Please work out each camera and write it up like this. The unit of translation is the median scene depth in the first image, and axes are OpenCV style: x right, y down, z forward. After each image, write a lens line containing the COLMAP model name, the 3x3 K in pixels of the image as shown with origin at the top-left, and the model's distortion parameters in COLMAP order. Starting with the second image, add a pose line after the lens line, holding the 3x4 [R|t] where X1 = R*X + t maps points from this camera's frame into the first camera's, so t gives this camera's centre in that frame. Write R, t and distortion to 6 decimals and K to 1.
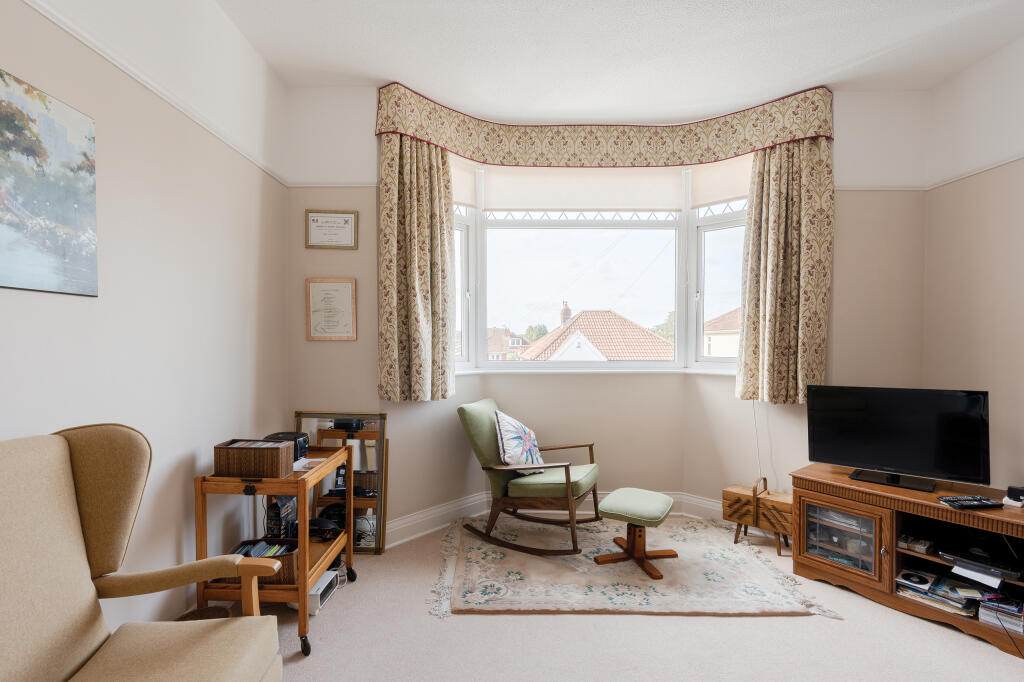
lens RADIAL K [[476.3, 0, 509.7], [0, 476.3, 352.1], [0, 0, 1]] dist [0.002764, 0.001415]
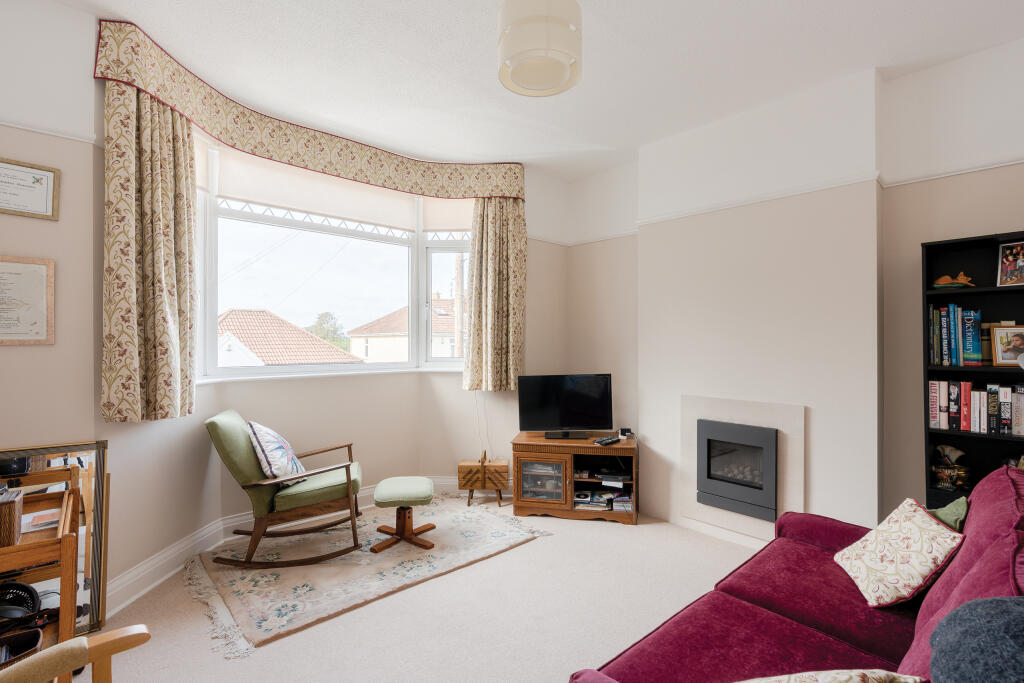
lens RADIAL K [[468.8, 0, 512.0], [0, 468.8, 341.5], [0, 0, 1]] dist [-0.001396, 0.000498]
pose [[0.743797, 0.000458, 0.668405, -0.278795], [0.018328, 0.999610, -0.021080, -0.002088], [-0.668154, 0.027930, 0.743499, 0.001060]]
